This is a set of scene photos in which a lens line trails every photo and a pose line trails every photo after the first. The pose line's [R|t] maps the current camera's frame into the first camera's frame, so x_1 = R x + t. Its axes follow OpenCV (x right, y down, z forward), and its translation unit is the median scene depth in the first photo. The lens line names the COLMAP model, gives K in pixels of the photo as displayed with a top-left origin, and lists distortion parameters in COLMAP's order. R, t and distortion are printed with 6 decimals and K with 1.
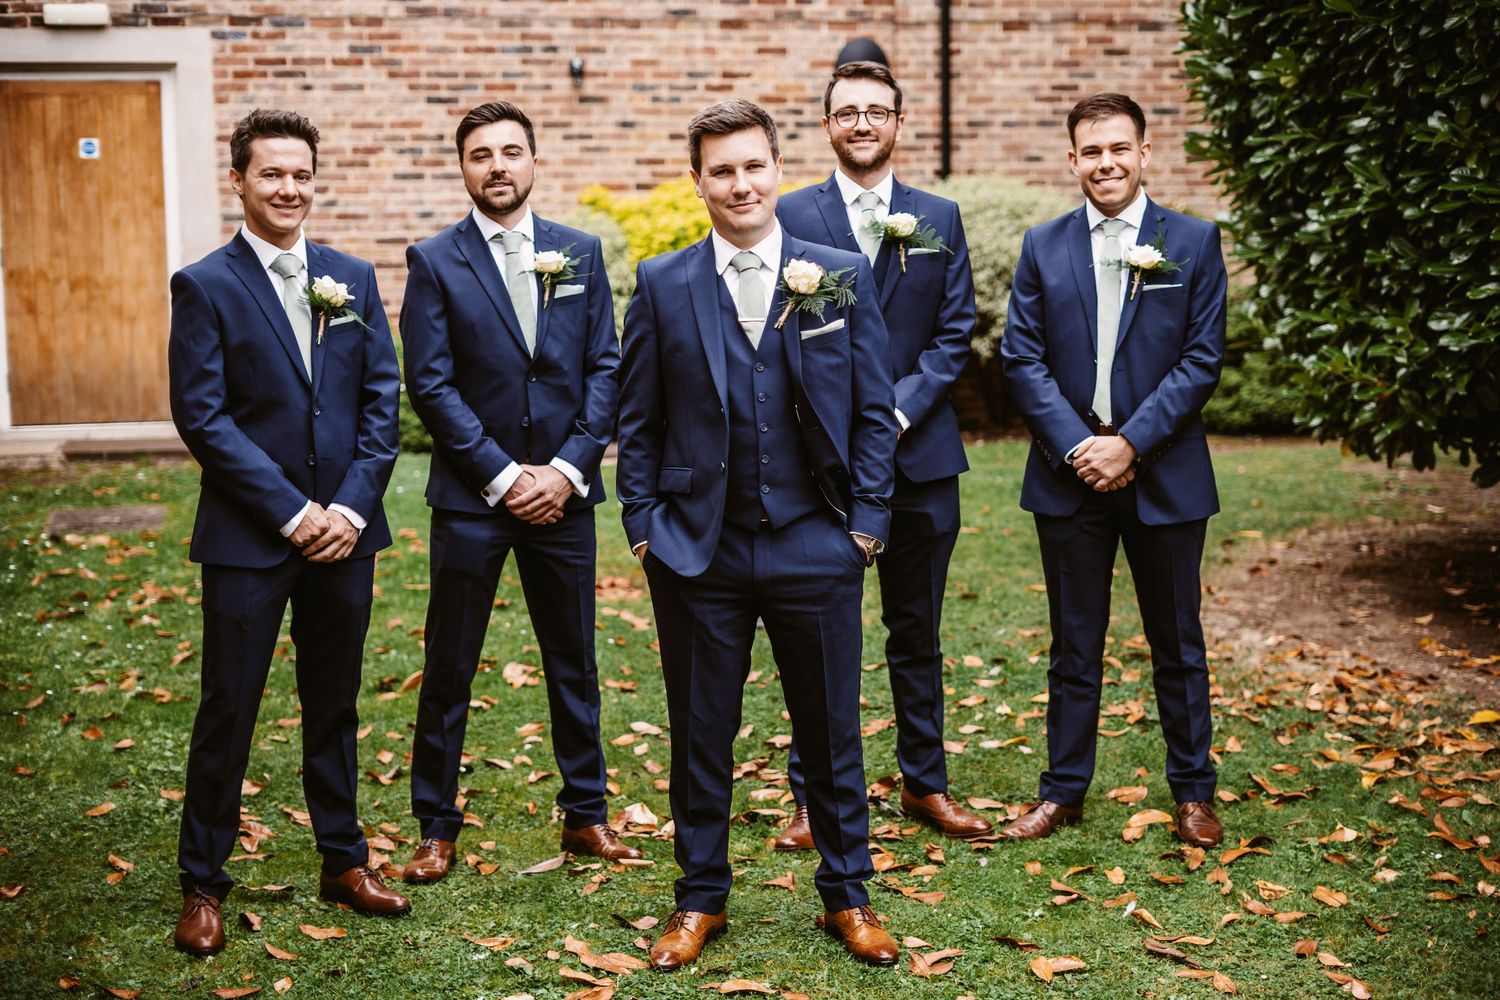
lens RADIAL K [[2440.6, 0, 750.0], [0, 2440.6, 500.0], [0, 0, 1]] dist [-0.007965, 0.111434]
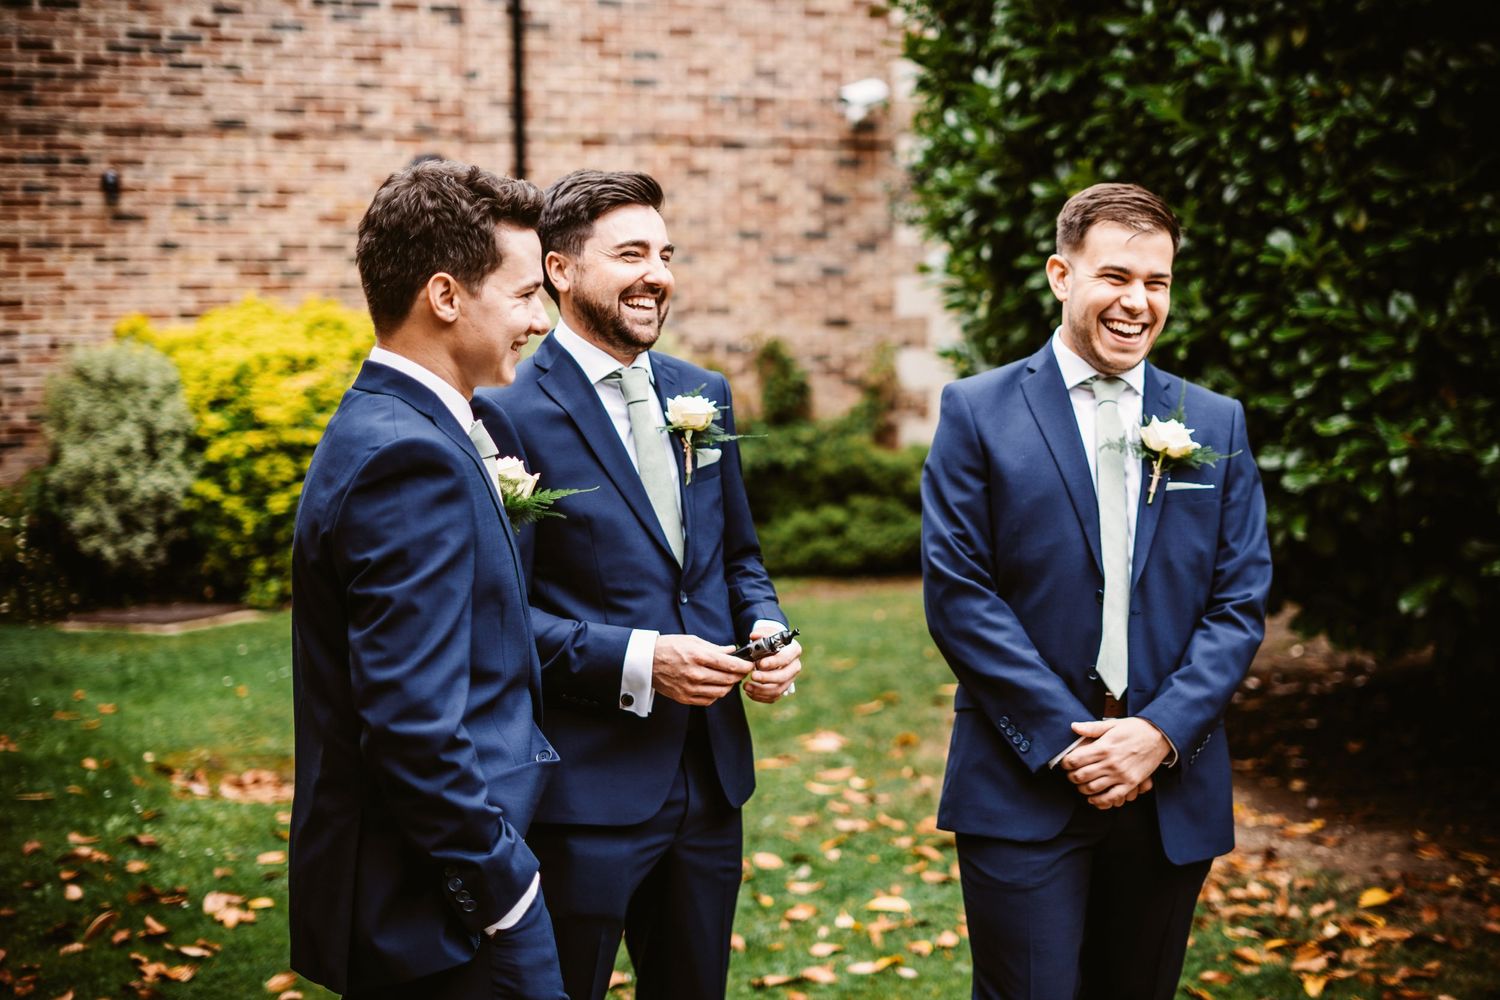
lens RADIAL K [[2440.6, 0, 750.0], [0, 2440.6, 500.0], [0, 0, 1]] dist [-0.007965, 0.111434]
pose [[0.966696, -0.021742, 0.255001, -0.075103], [0.034980, 0.998259, -0.047490, -0.011453], [-0.253524, 0.054829, 0.965774, 0.090735]]
